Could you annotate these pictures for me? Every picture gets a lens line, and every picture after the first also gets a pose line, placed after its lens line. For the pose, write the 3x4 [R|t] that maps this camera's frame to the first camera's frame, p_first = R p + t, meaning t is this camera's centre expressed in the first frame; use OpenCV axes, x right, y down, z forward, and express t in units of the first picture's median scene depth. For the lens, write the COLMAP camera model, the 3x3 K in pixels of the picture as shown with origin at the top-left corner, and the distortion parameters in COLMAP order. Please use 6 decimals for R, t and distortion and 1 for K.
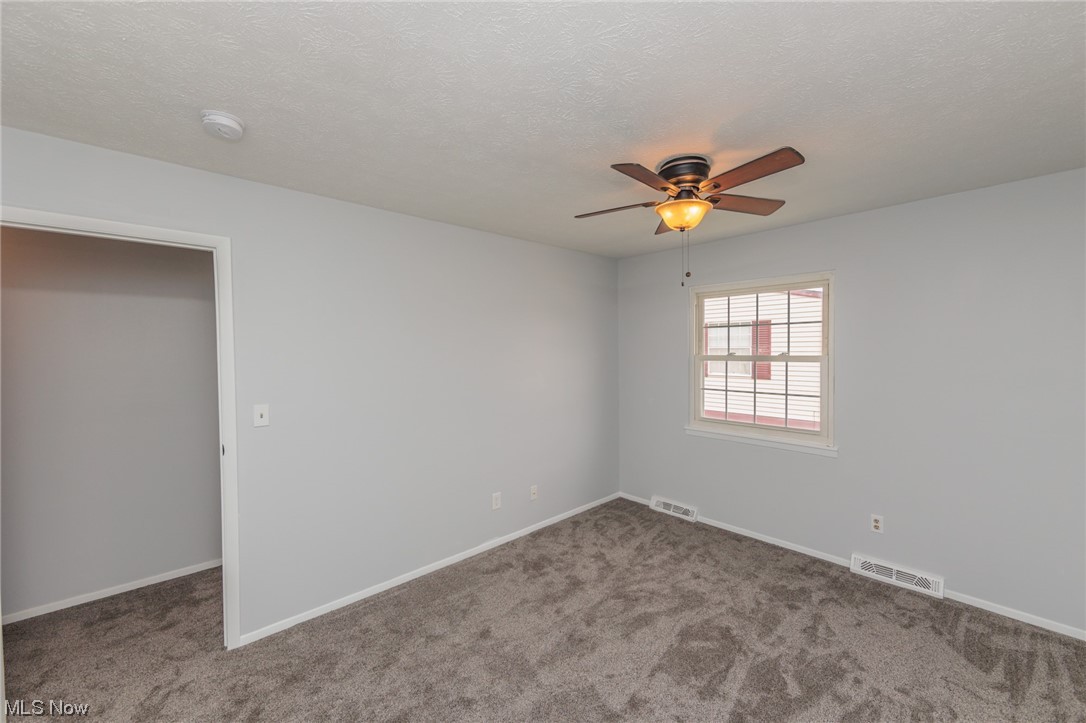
lens RADIAL K [[426.4, 0, 545.2], [0, 426.4, 357.6], [0, 0, 1]] dist [-0.002613, -0.000339]
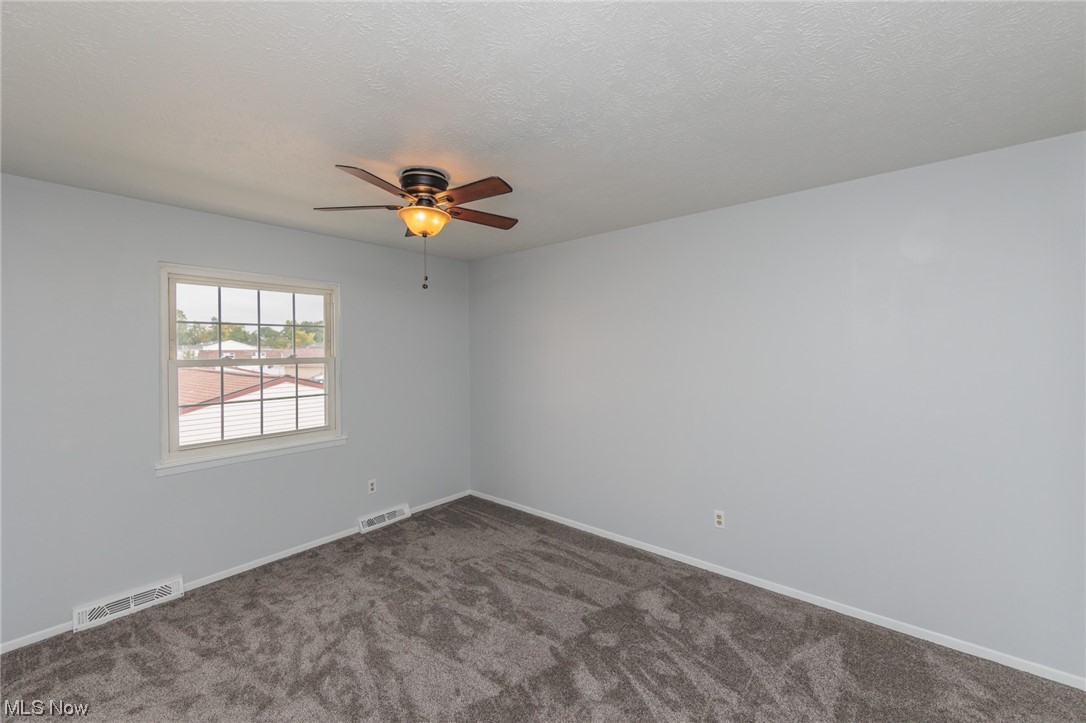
lens RADIAL K [[426.4, 0, 545.8], [0, 426.4, 352.5], [0, 0, 1]] dist [-0.002613, -0.000339]
pose [[-0.132149, 0.001220, 0.991229, -0.530763], [0.029946, 0.999548, 0.002763, -0.002503], [-0.990777, 0.030048, -0.132126, 0.592045]]
